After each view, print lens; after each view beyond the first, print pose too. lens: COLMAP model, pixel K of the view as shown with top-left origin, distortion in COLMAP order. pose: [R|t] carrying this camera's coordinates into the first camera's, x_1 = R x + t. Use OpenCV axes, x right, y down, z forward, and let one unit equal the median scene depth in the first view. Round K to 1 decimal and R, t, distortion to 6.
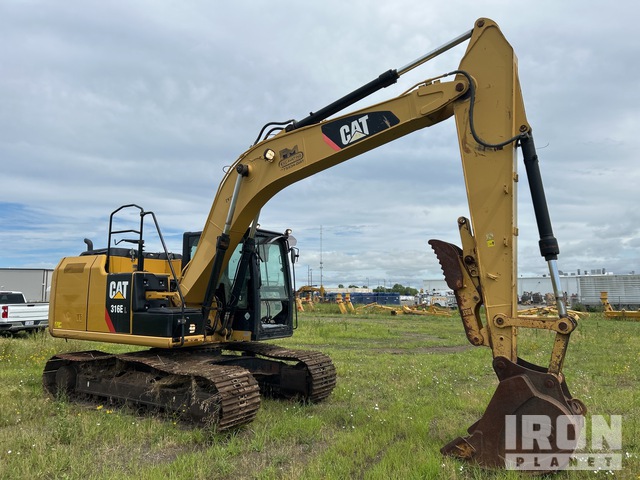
lens RADIAL K [[508.9, 0, 319.4], [0, 508.9, 241.5], [0, 0, 1]] dist [0.040942, -0.012437]
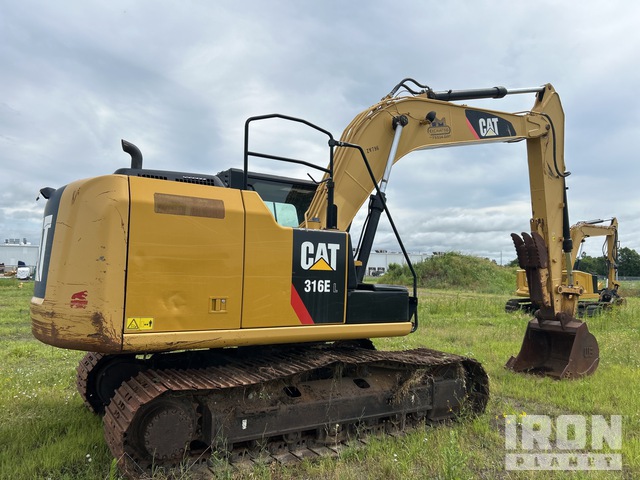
lens RADIAL K [[508.9, 0, 319.4], [0, 508.9, 239.7], [0, 0, 1]] dist [0.040942, -0.012437]
pose [[0.385636, 0.066261, 0.920269, -0.971795], [-0.113932, 0.993204, -0.023770, 0.090034], [-0.915590, -0.095681, 0.390565, 0.764542]]
